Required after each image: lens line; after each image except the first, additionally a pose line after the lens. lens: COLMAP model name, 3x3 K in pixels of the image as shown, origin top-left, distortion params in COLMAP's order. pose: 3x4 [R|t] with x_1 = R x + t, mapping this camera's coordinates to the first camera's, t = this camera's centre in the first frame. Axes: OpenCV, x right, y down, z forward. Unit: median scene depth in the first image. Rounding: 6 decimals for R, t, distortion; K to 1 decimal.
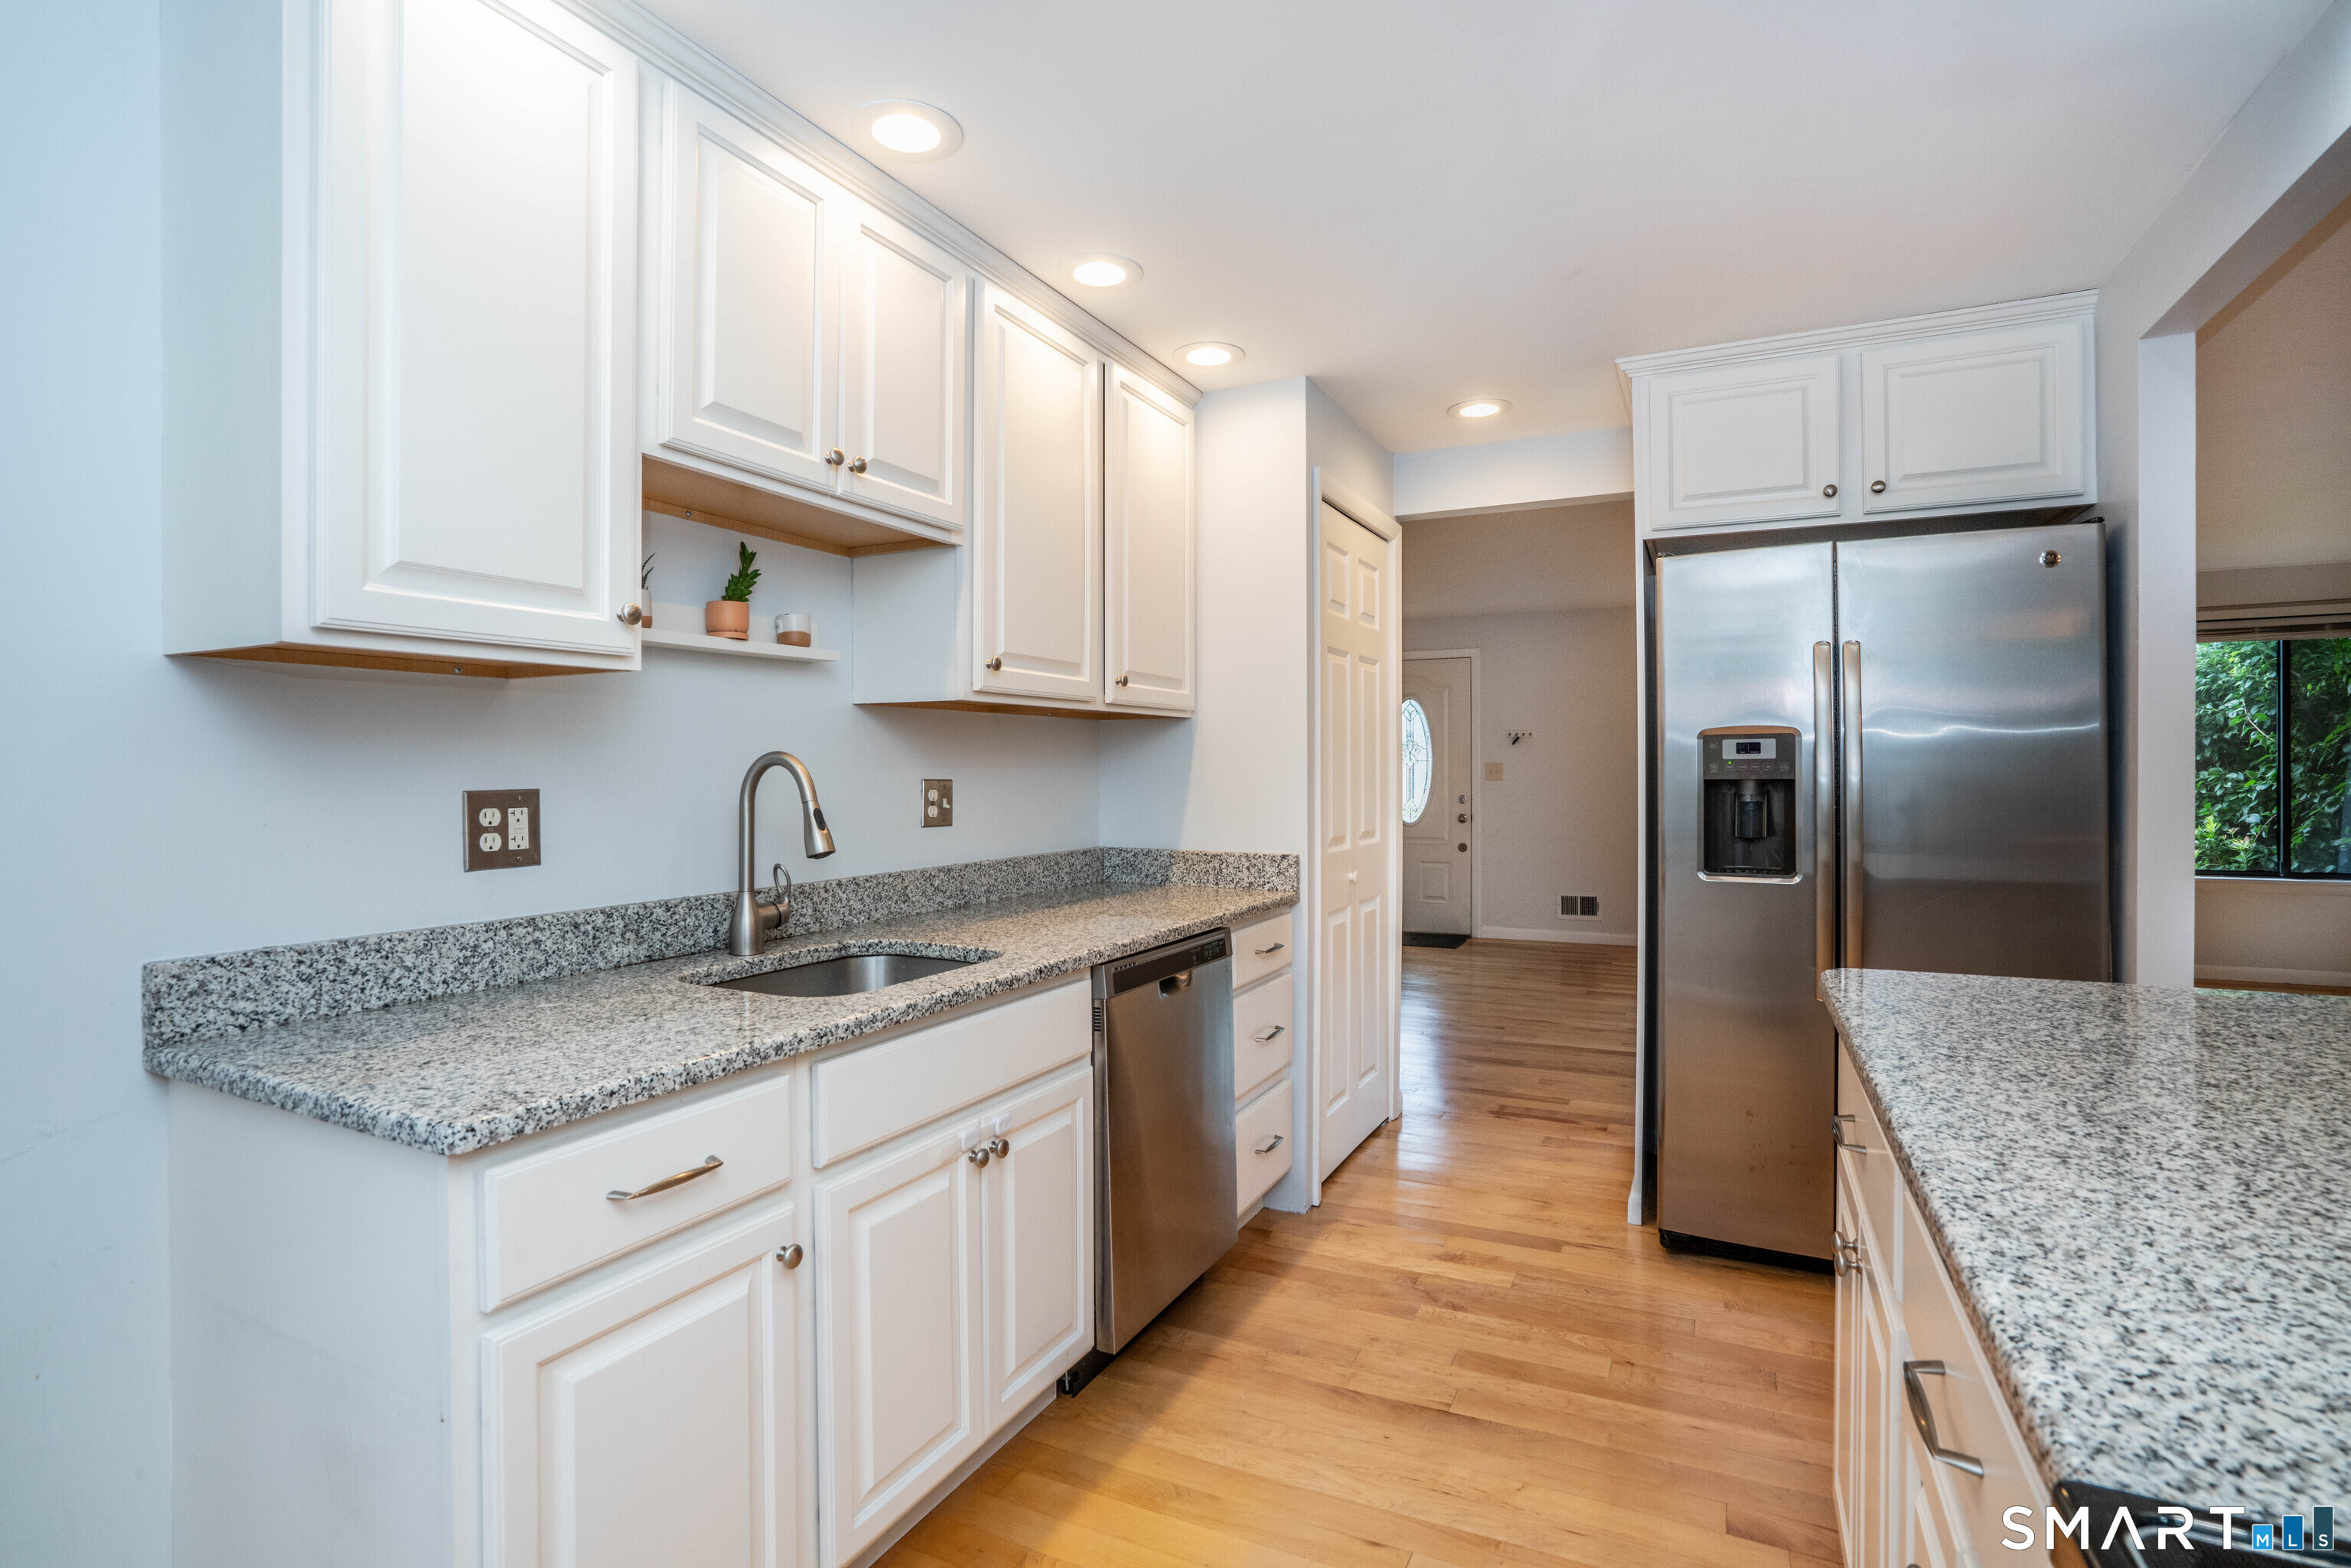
lens RADIAL K [[1100.8, 0, 1185.7], [0, 1100.8, 776.3], [0, 0, 1]] dist [-0.077717, 0.048686]
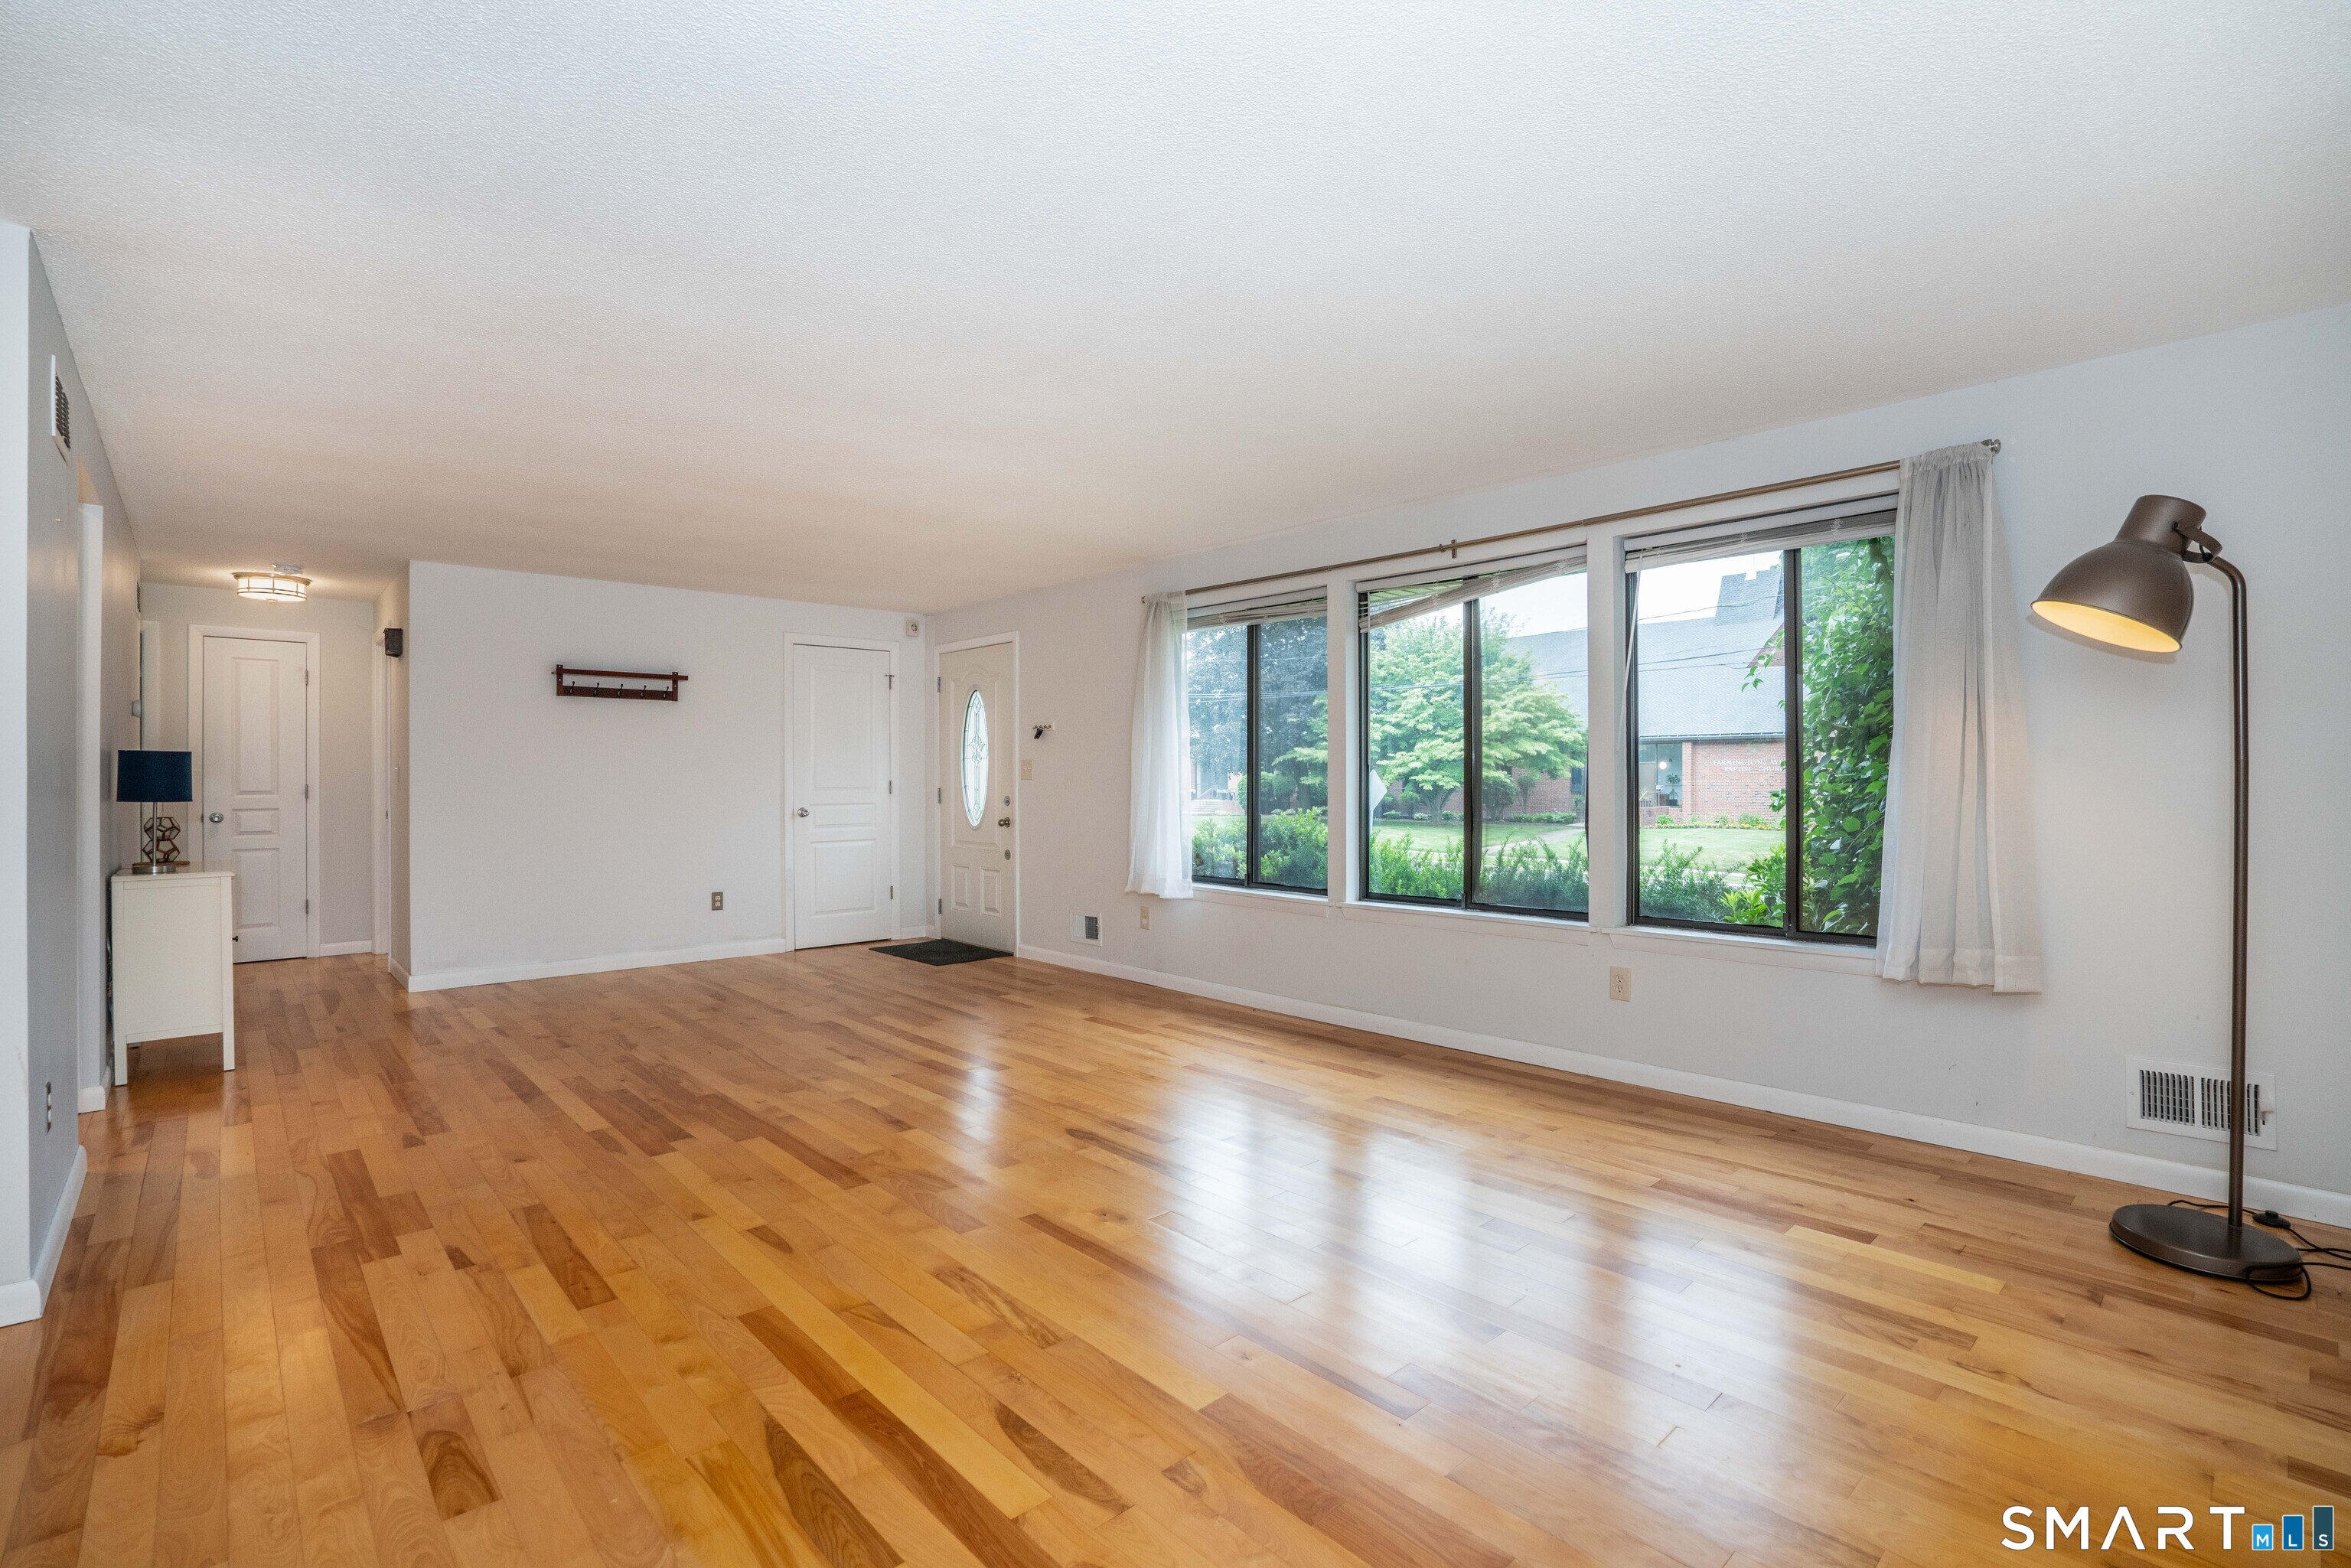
lens RADIAL K [[1075.8, 0, 1173.2], [0, 1075.8, 778.2], [0, 0, 1]] dist [-0.061602, 0.023173]
pose [[0.934758, 0.000112, -0.355285, 2.660958], [-0.002207, 0.999982, -0.005491, 0.026883], [0.355278, 0.005917, 0.934742, 0.879020]]
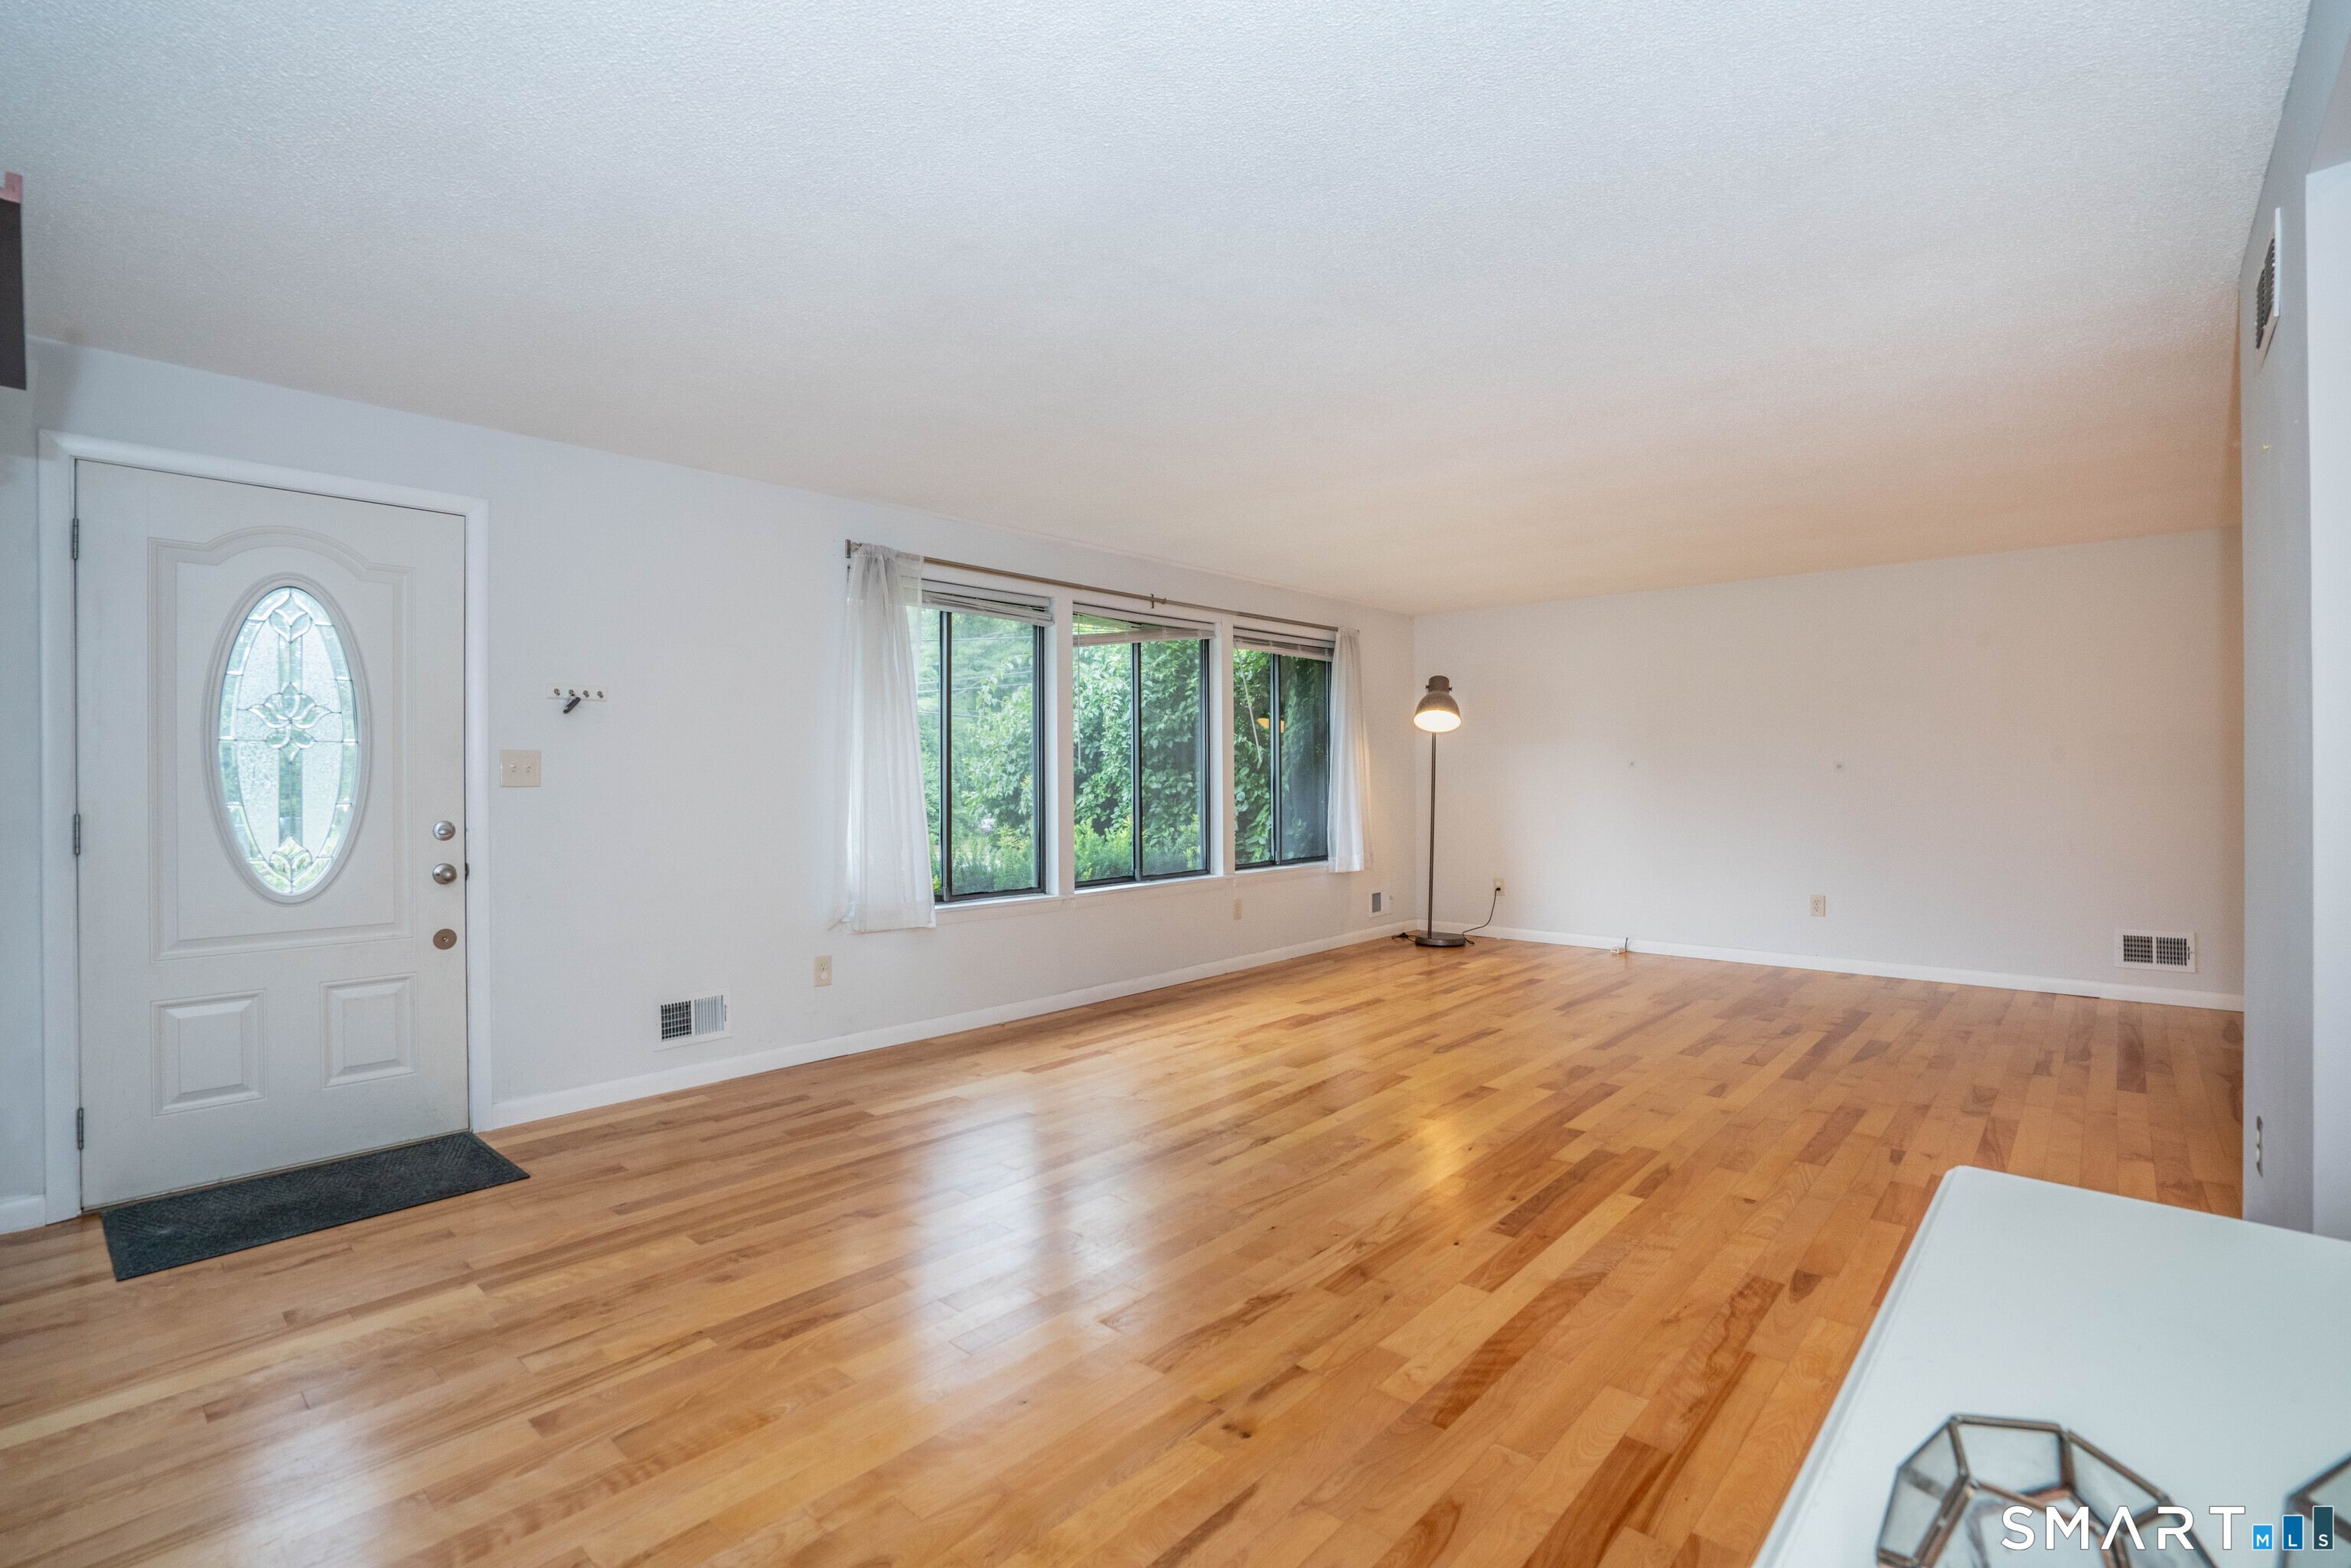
lens RADIAL K [[1075.8, 0, 1173.2], [0, 1075.8, 778.2], [0, 0, 1]] dist [-0.061602, 0.023173]
pose [[0.269833, -0.002638, 0.962904, -0.294653], [0.012449, 0.999922, -0.000750, 0.012294], [-0.962827, 0.012189, 0.269845, 2.315384]]
